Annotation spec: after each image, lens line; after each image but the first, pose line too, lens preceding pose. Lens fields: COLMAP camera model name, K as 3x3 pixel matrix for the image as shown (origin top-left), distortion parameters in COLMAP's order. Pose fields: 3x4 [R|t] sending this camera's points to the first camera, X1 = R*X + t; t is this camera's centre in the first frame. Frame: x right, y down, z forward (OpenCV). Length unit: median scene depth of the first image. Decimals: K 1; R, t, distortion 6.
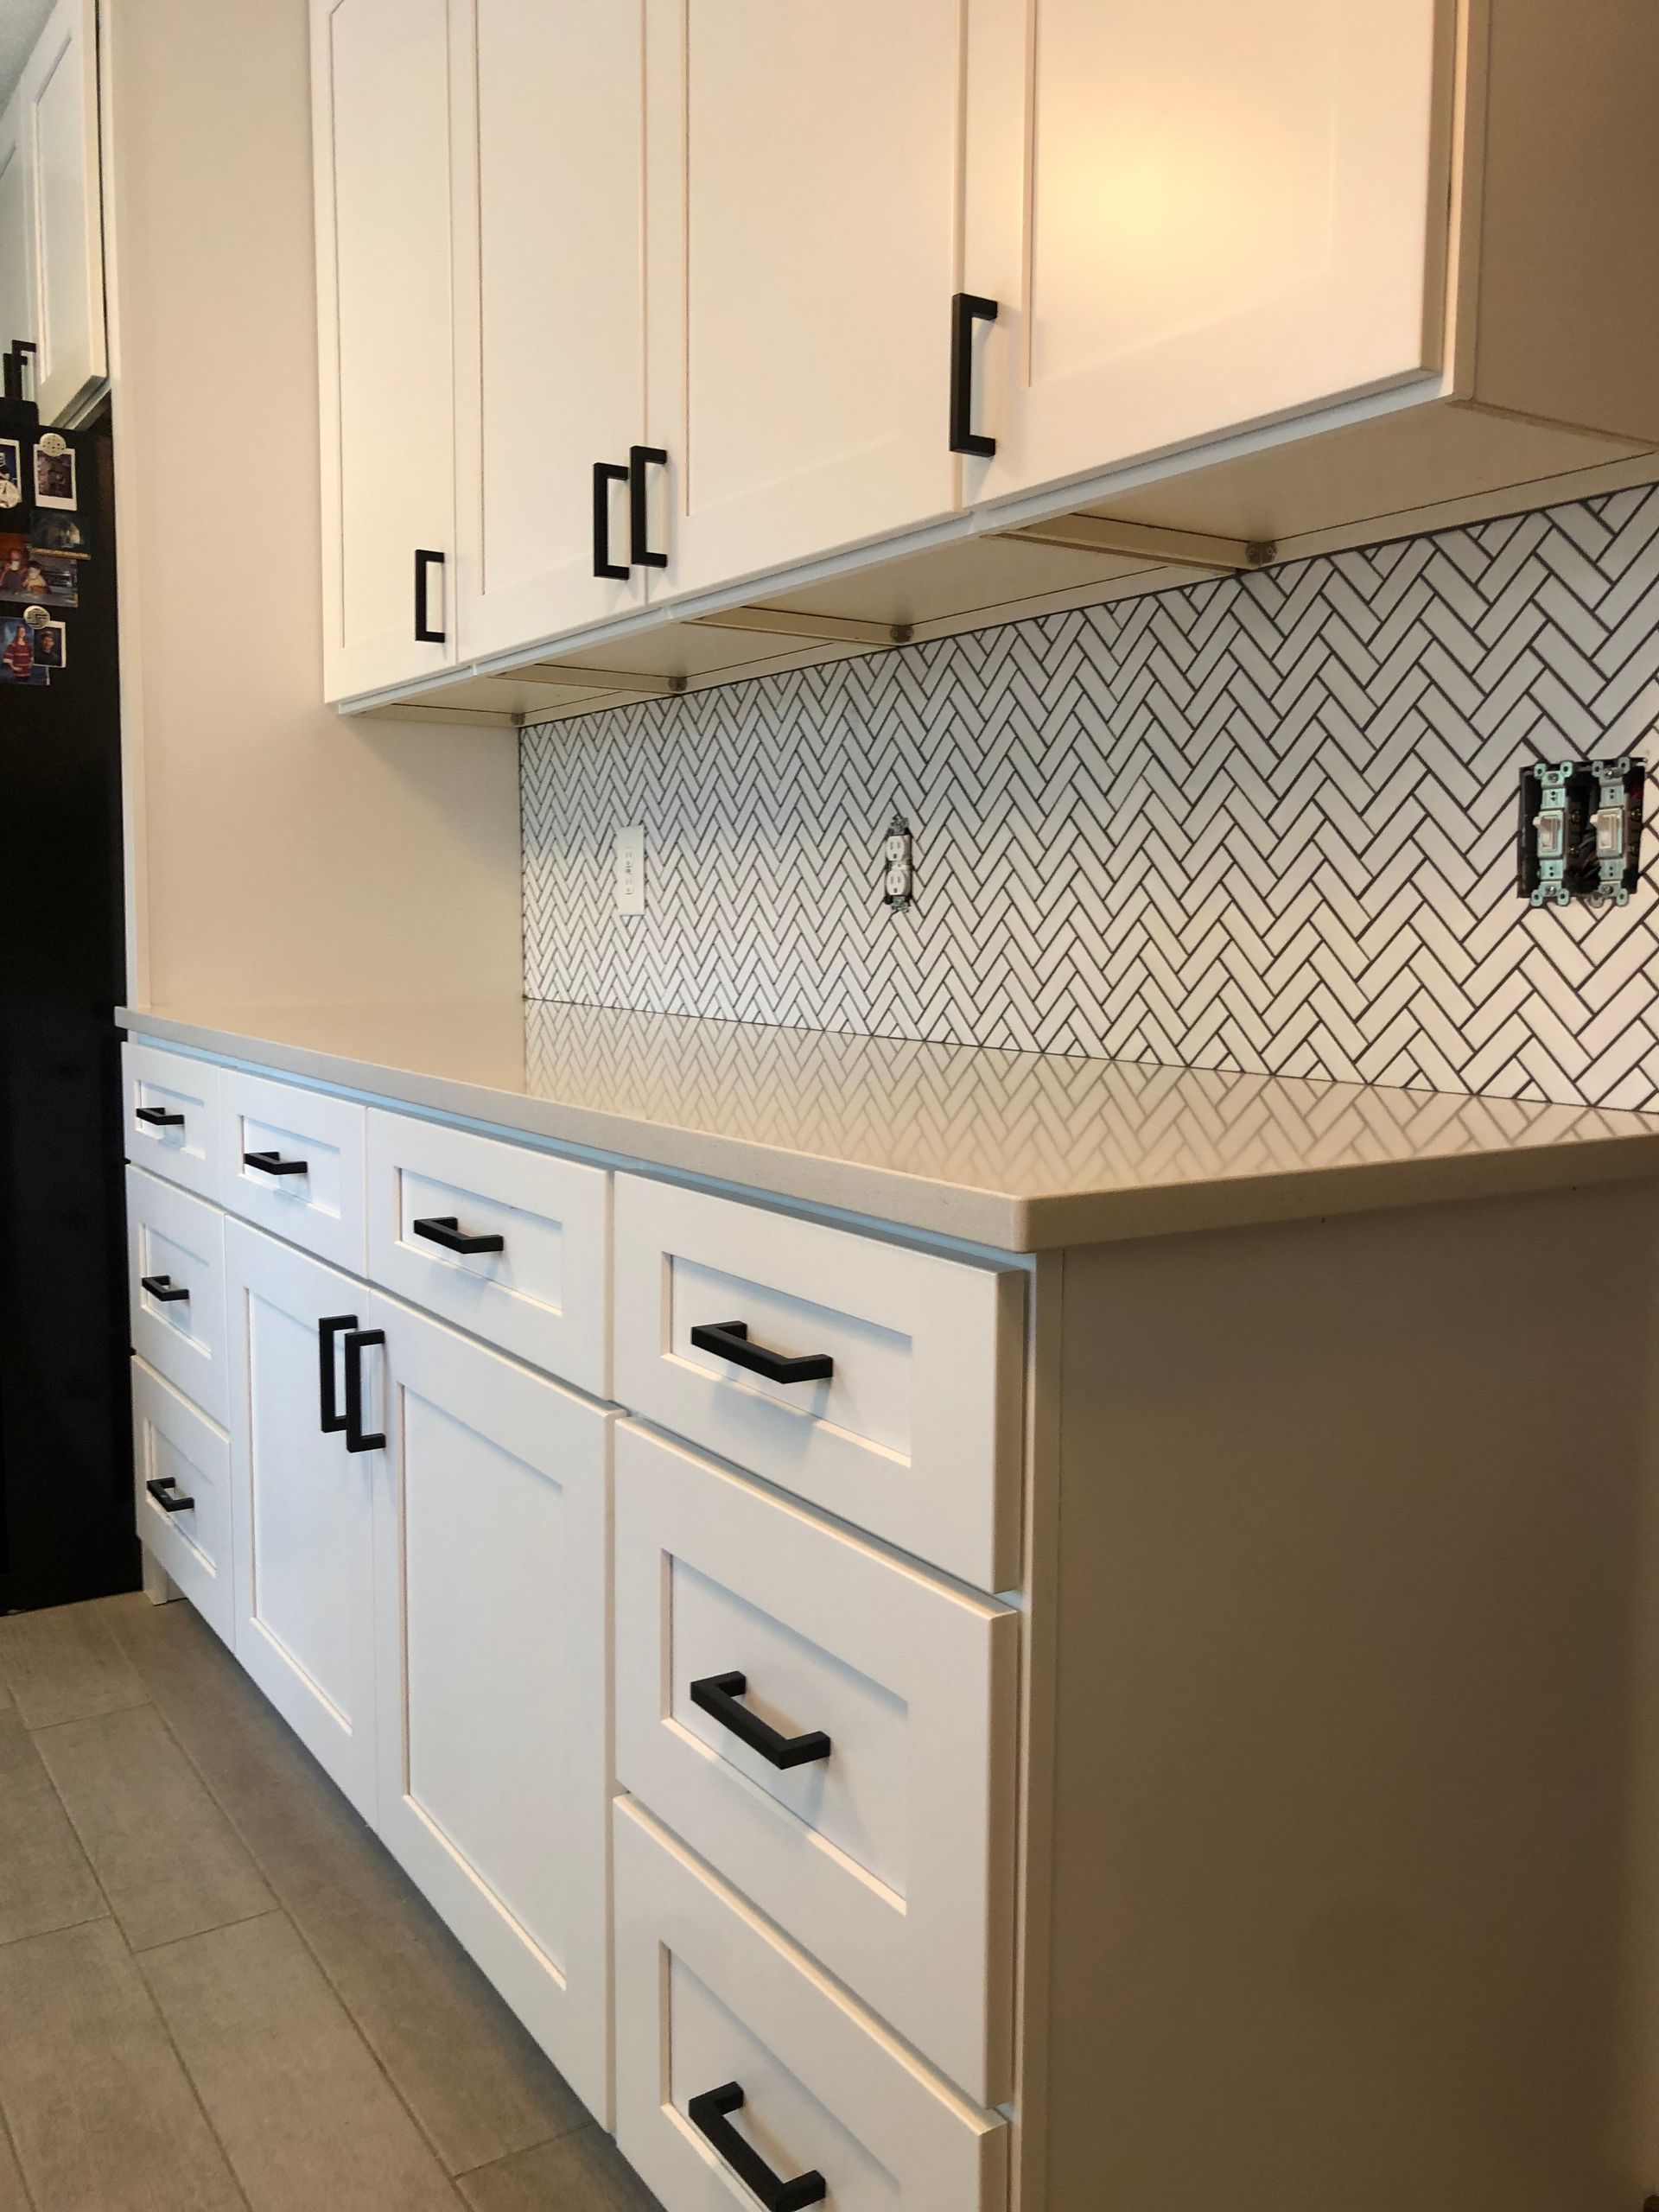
lens RADIAL K [[1813.8, 0, 848.1], [0, 1813.8, 1106.6], [0, 0, 1]] dist [0.107288, -0.175947]
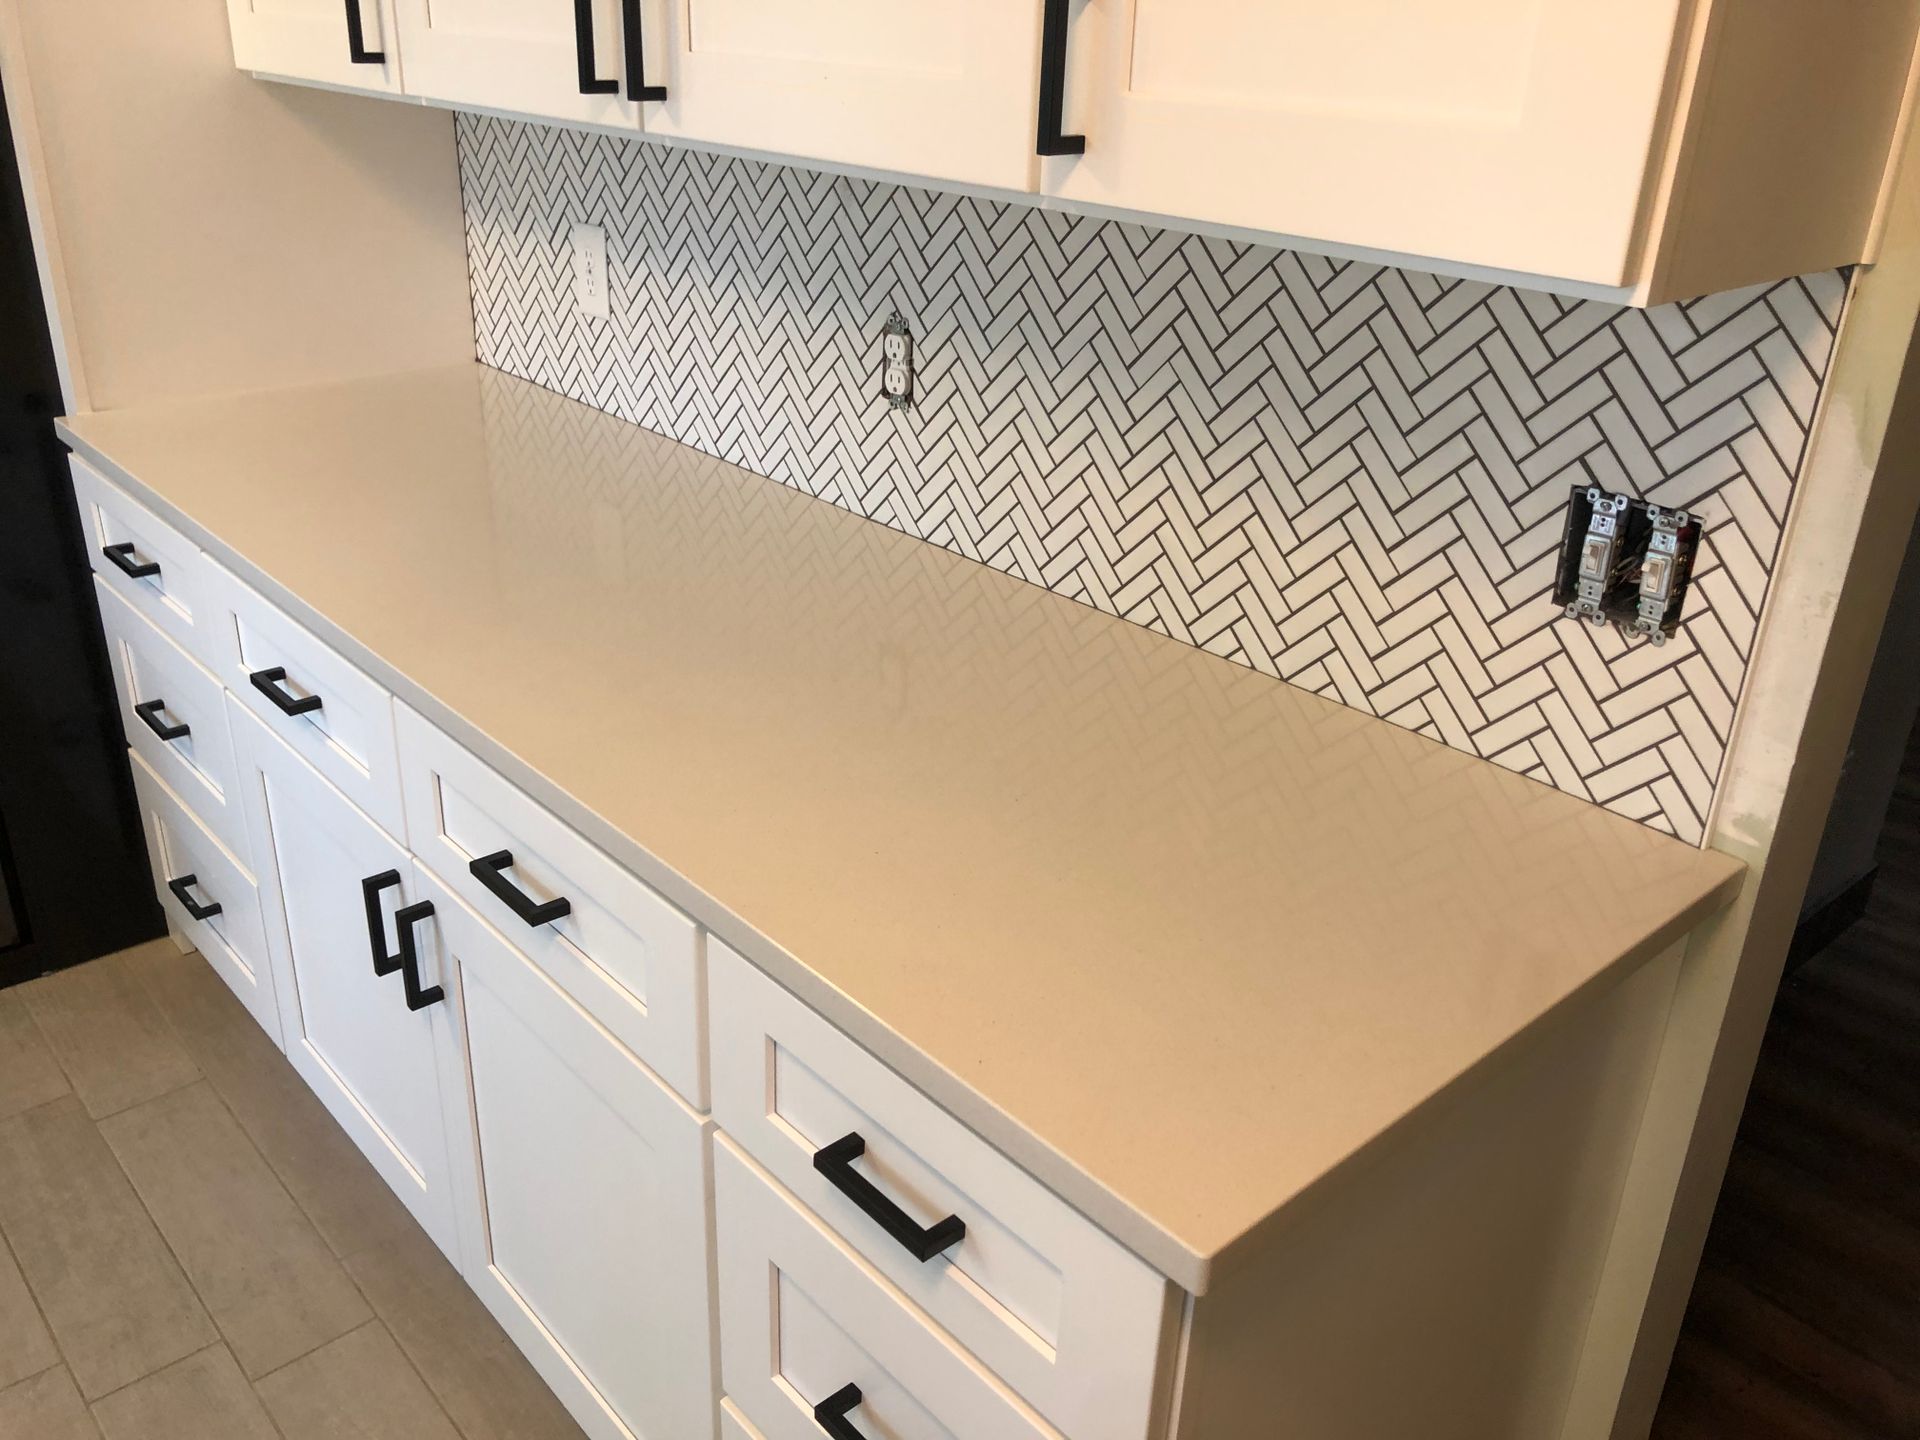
lens RADIAL K [[1582.9, 0, 960.0], [0, 1582.9, 720.0], [0, 0, 1]] dist [0.096681, -0.133276]
pose [[0.989232, -0.036195, 0.141813, -0.097884], [-0.011961, 0.945703, 0.324812, -0.327618], [-0.145870, -0.323010, 0.935086, 0.162896]]
